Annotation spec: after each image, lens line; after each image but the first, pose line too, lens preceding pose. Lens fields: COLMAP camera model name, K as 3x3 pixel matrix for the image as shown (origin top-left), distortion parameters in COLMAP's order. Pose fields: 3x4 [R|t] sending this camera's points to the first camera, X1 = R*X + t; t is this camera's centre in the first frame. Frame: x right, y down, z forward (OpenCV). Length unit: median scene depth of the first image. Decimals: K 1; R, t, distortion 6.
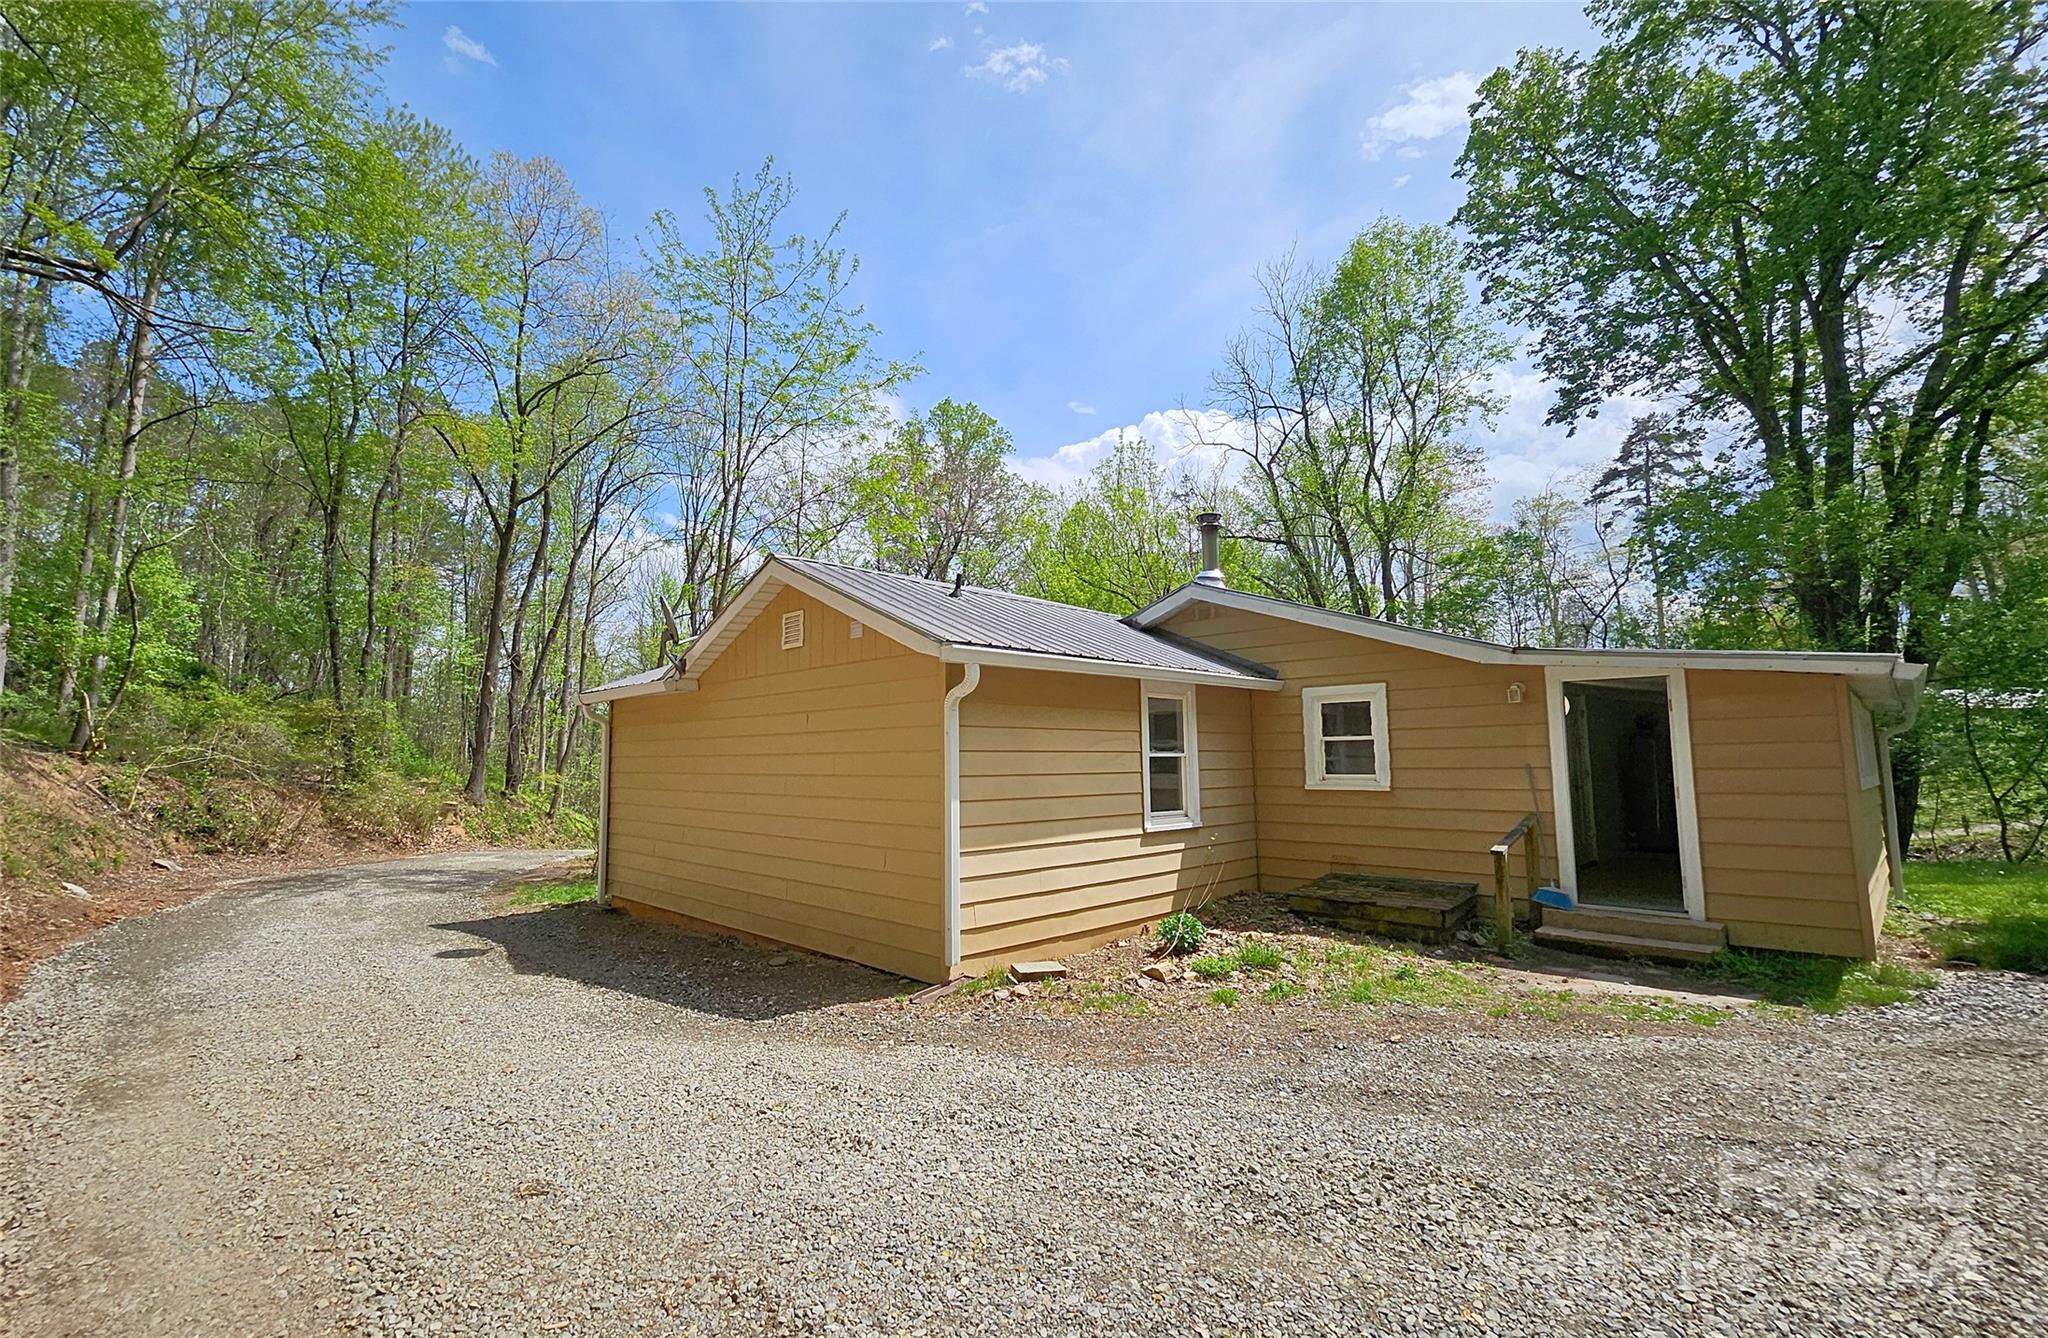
lens RADIAL K [[905.9, 0, 1024.0], [0, 905.9, 669.0], [0, 0, 1]] dist [0.003742, 0.000412]
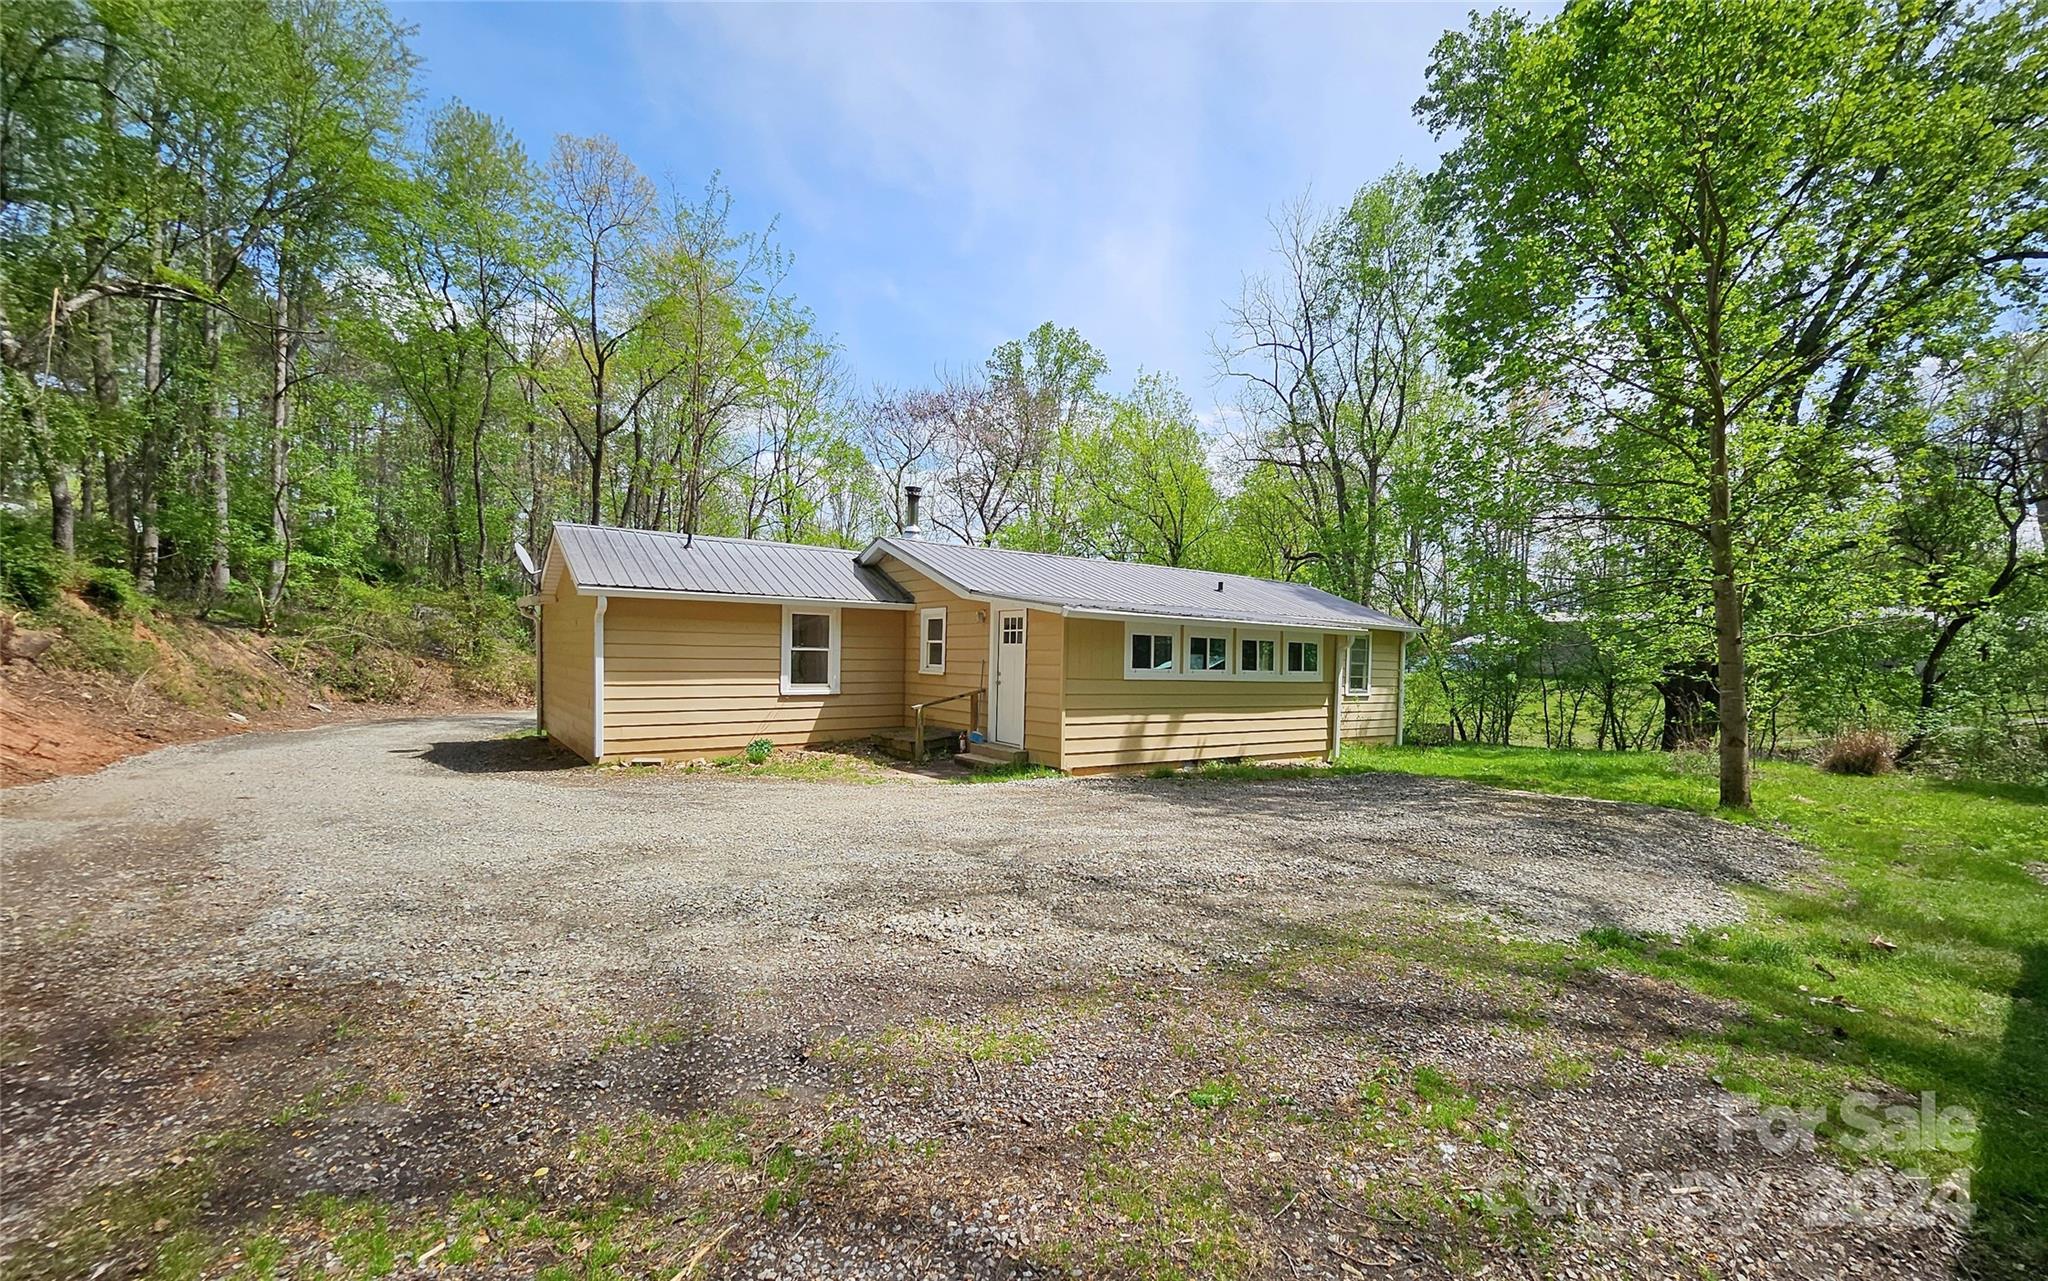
lens RADIAL K [[789.6, 0, 1047.4], [0, 789.6, 684.0], [0, 0, 1]] dist [-0.000614, -0.000136]
pose [[0.997771, 0.029095, -0.060057, 0.526031], [-0.020481, 0.990029, 0.139363, -0.039293], [0.063513, -0.137823, 0.988418, -0.304175]]
